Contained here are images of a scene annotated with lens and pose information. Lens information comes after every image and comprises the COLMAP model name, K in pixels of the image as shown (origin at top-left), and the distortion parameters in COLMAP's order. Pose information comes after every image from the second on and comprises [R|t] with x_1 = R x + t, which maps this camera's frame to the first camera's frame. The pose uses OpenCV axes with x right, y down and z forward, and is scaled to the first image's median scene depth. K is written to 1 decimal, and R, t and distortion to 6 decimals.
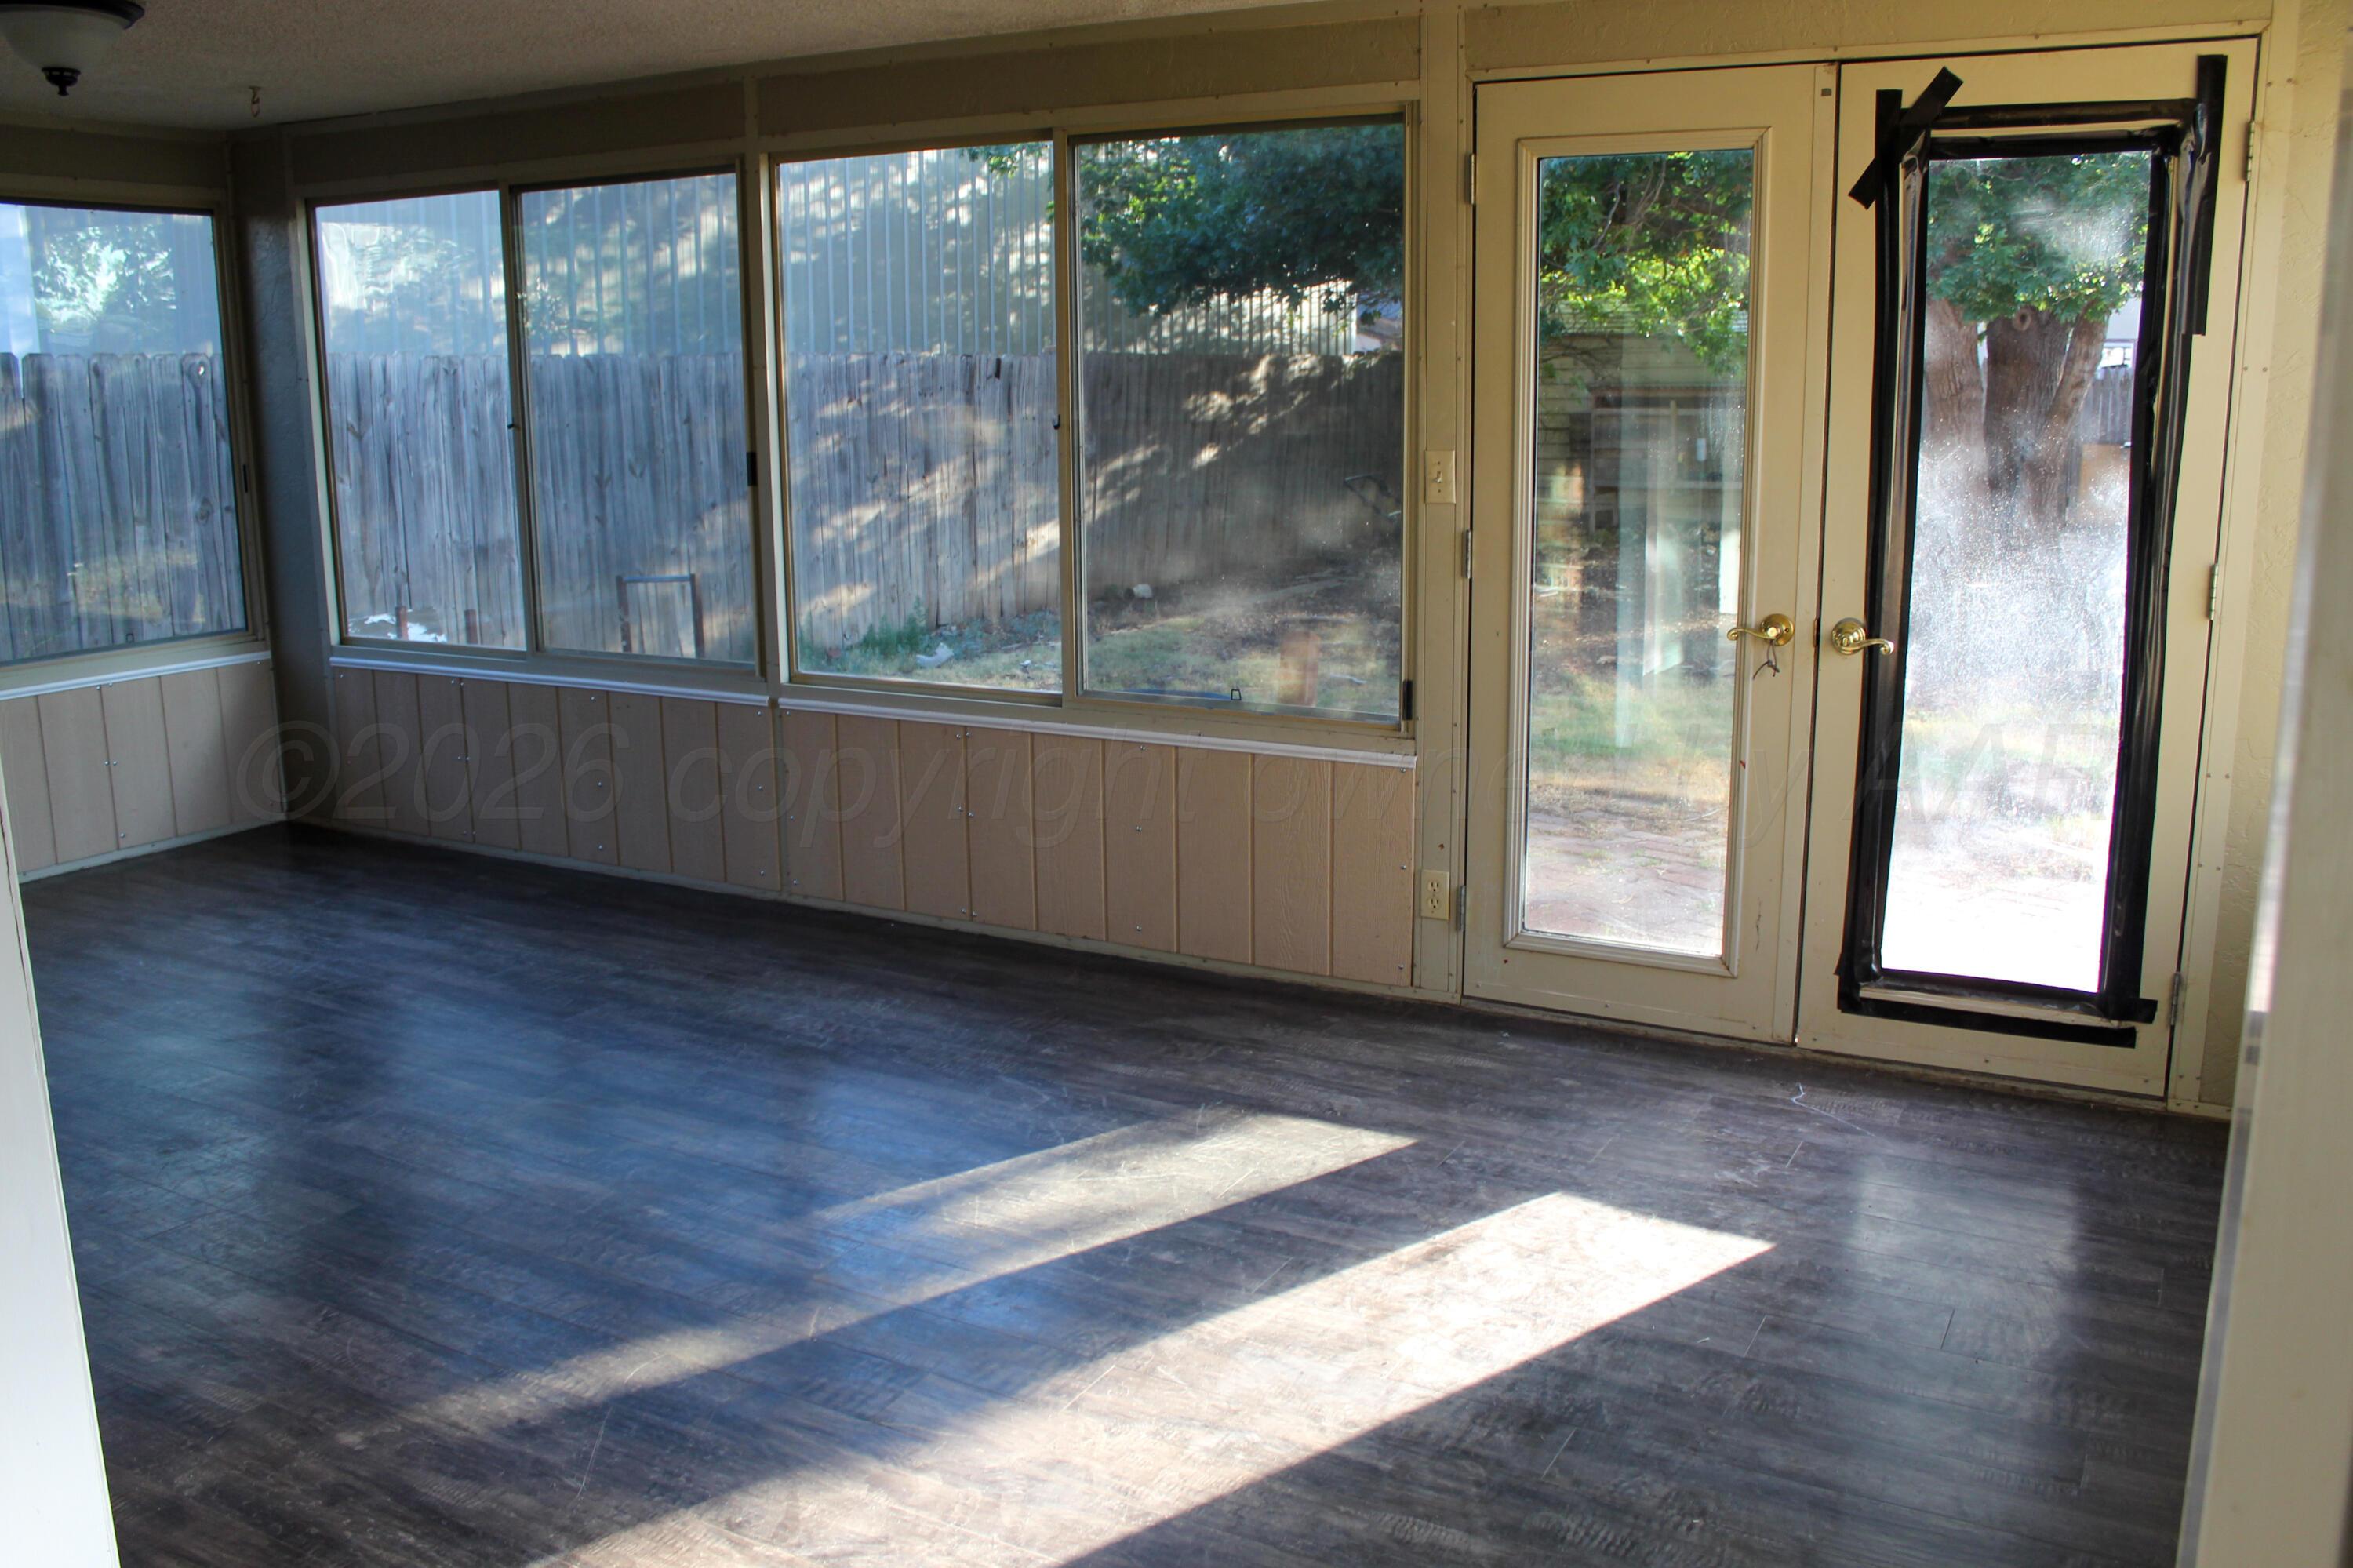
lens RADIAL K [[2034.6, 0, 1201.6], [0, 2034.6, 741.5], [0, 0, 1]] dist [-0.138676, 0.090321]
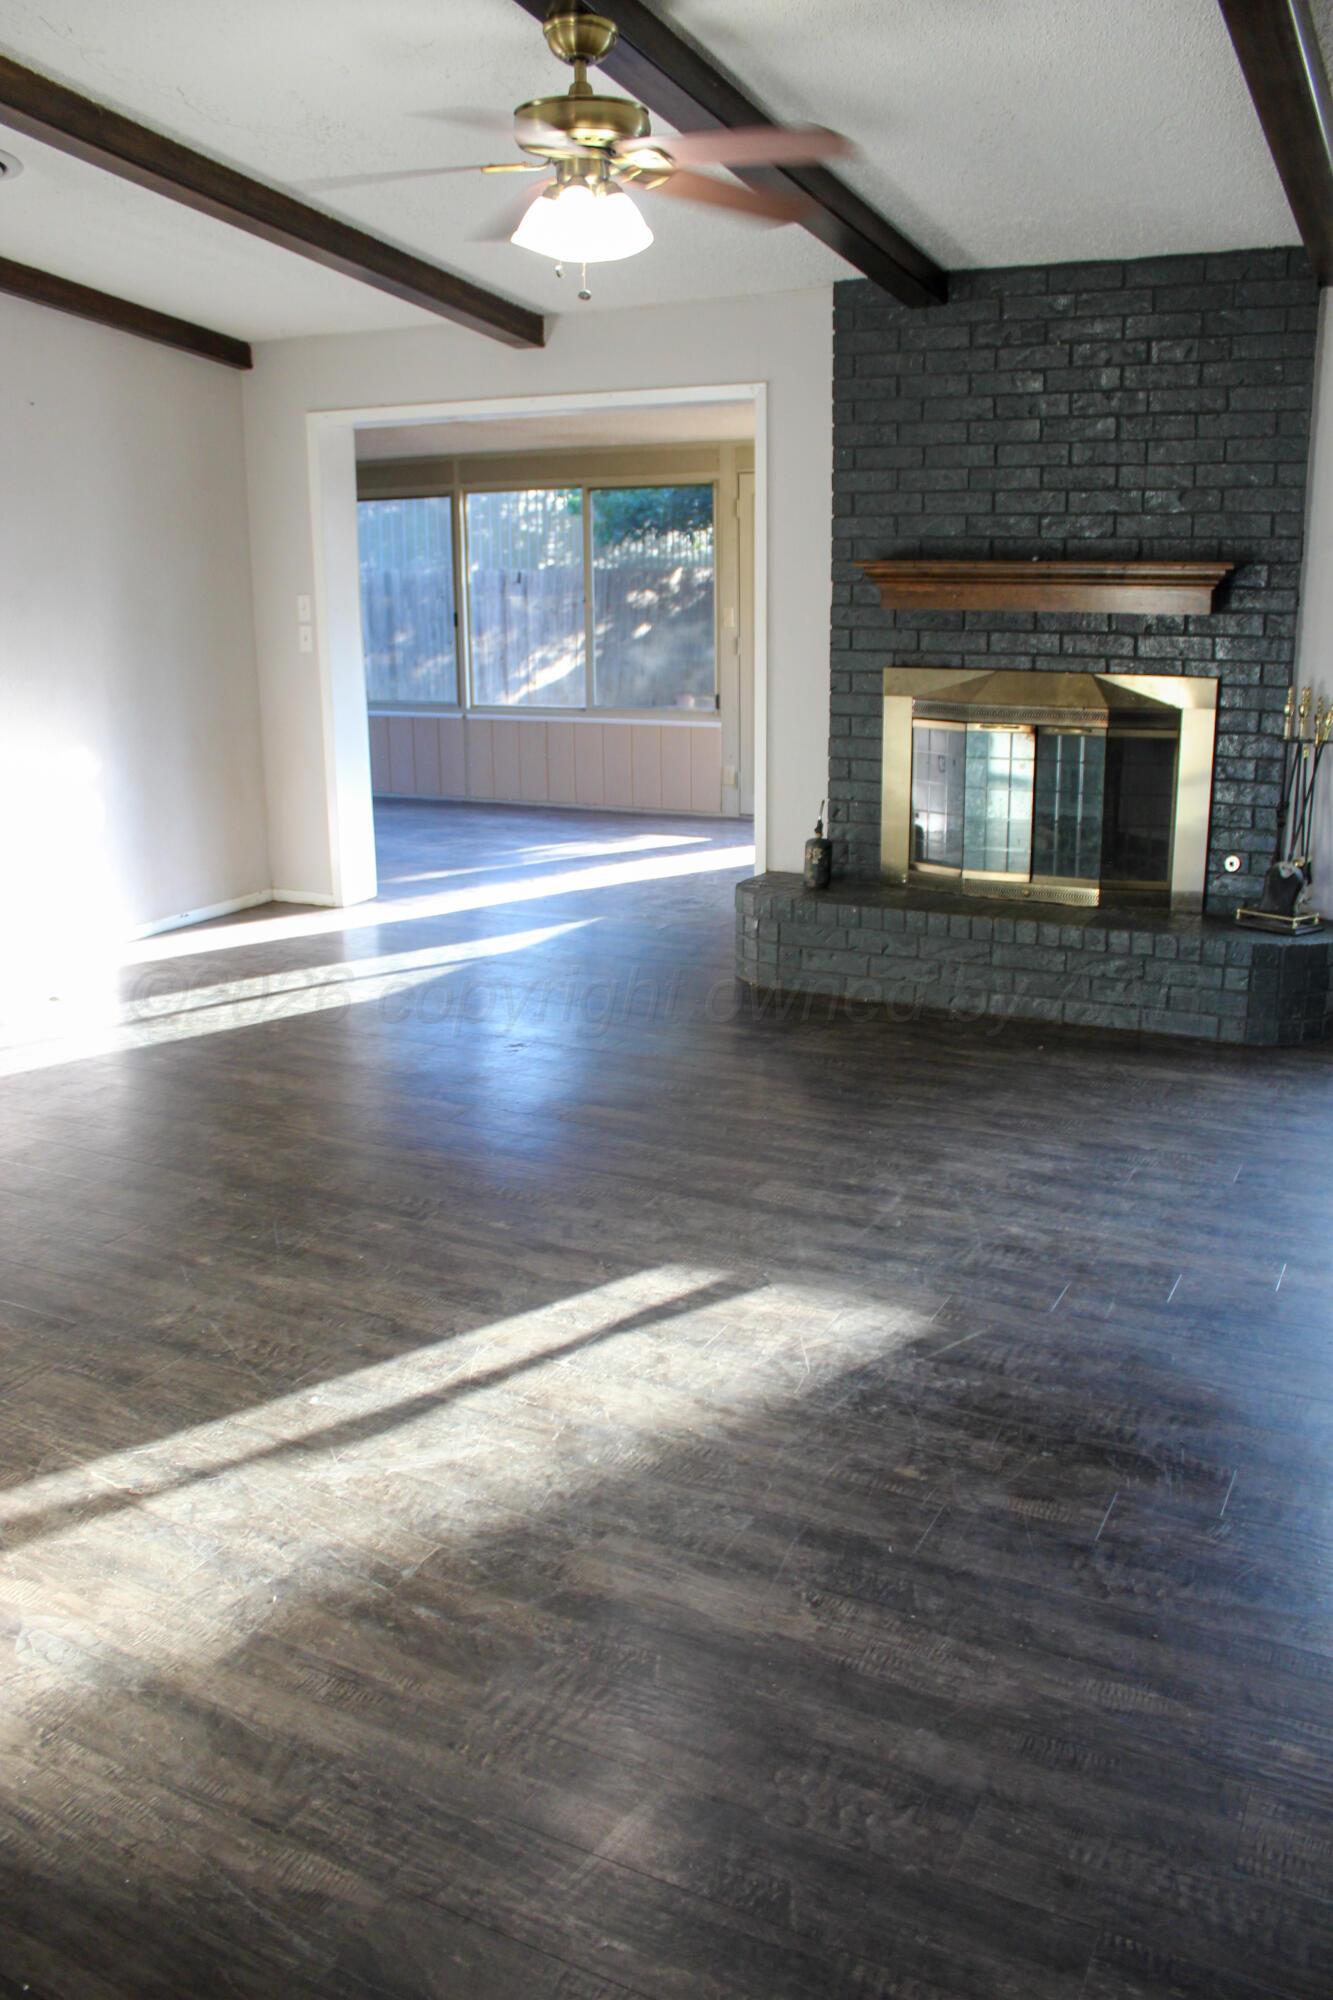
lens RADIAL K [[1611.4, 0, 655.4], [0, 1611.4, 993.3], [0, 0, 1]] dist [-0.174021, 0.144016]
pose [[0.999948, -0.005325, 0.008744, -0.000379], [0.004658, 0.997195, 0.074696, 0.078459], [-0.009118, -0.074652, 0.997168, -0.434178]]
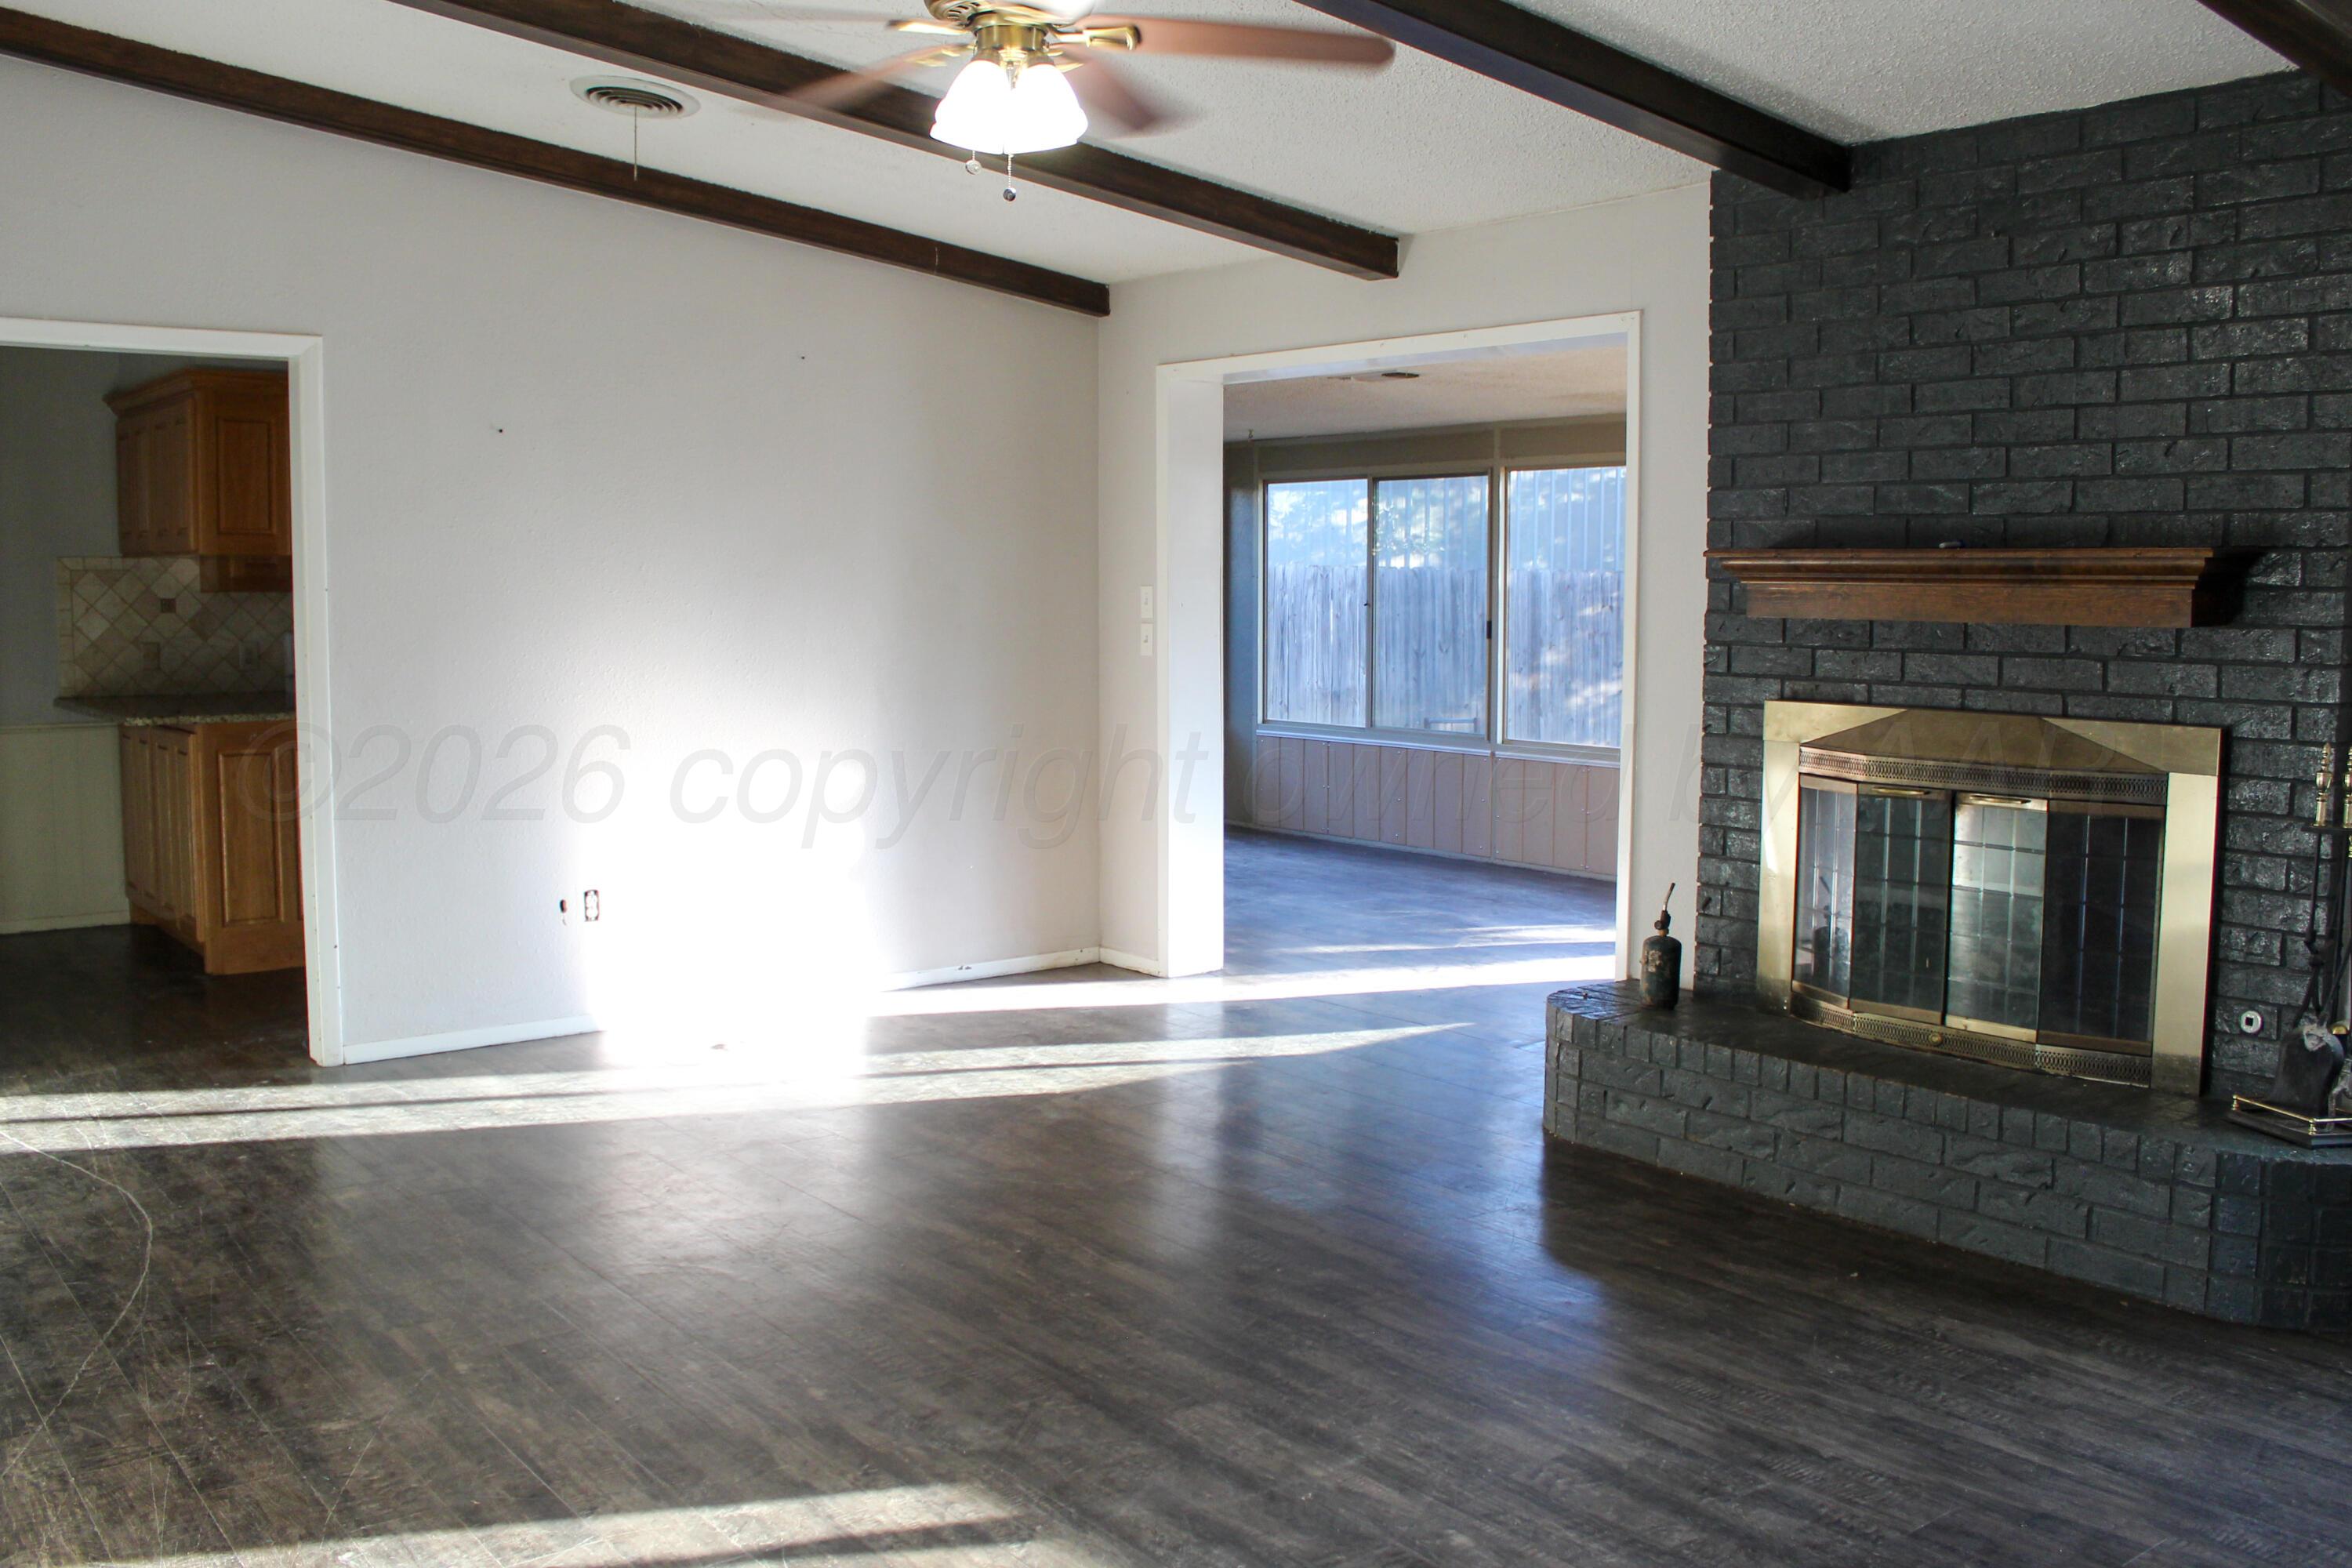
lens RADIAL K [[2033.7, 0, 1187.0], [0, 2033.7, 758.2], [0, 0, 1]] dist [-0.138676, 0.090321]
pose [[0.917384, 0.046291, -0.395302, 0.126199], [-0.084207, 0.993303, -0.079104, 0.073166], [0.388993, 0.105856, 0.915139, -0.385561]]
